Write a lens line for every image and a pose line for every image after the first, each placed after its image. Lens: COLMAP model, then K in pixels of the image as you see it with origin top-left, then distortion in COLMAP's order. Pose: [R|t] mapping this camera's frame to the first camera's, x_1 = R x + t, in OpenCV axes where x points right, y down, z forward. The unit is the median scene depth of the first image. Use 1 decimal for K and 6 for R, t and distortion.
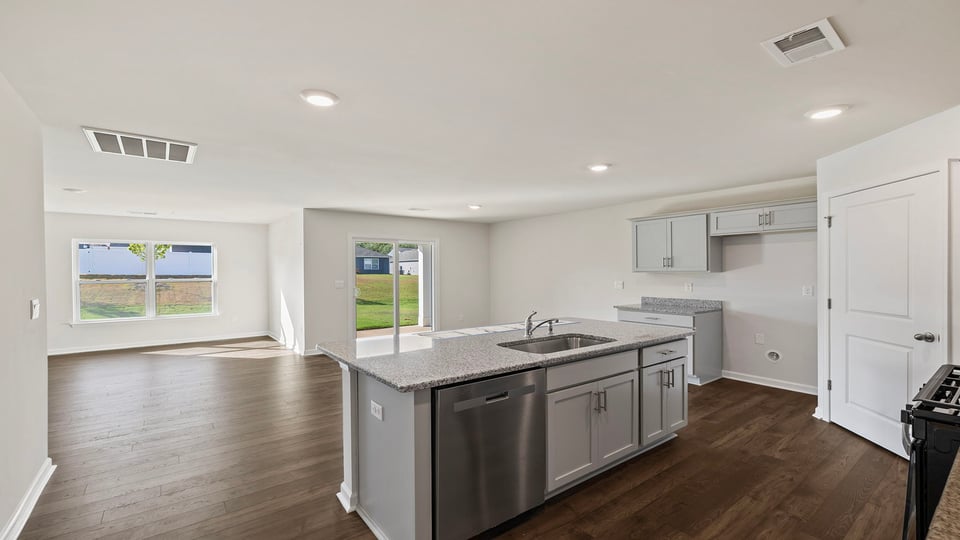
lens RADIAL K [[412.1, 0, 469.6], [0, 412.1, 272.9], [0, 0, 1]] dist [0.003124, -0.000064]
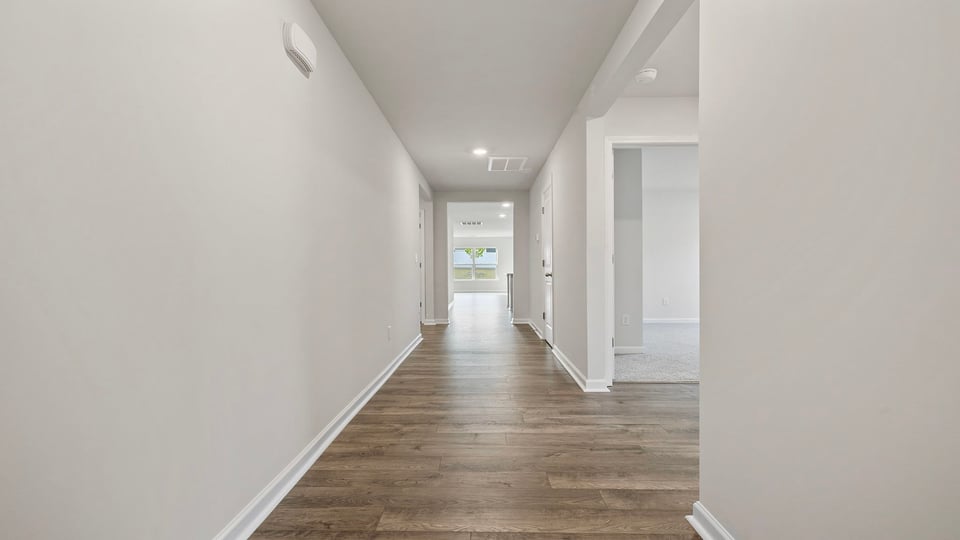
lens RADIAL K [[412.1, 0, 479.3], [0, 412.1, 270.9], [0, 0, 1]] dist [0.003124, -0.000064]
pose [[0.796604, 0.002899, -0.604494, 1.382065], [-0.004610, 0.999989, -0.001280, 0.126492], [0.604484, 0.003806, 0.796608, -1.746389]]
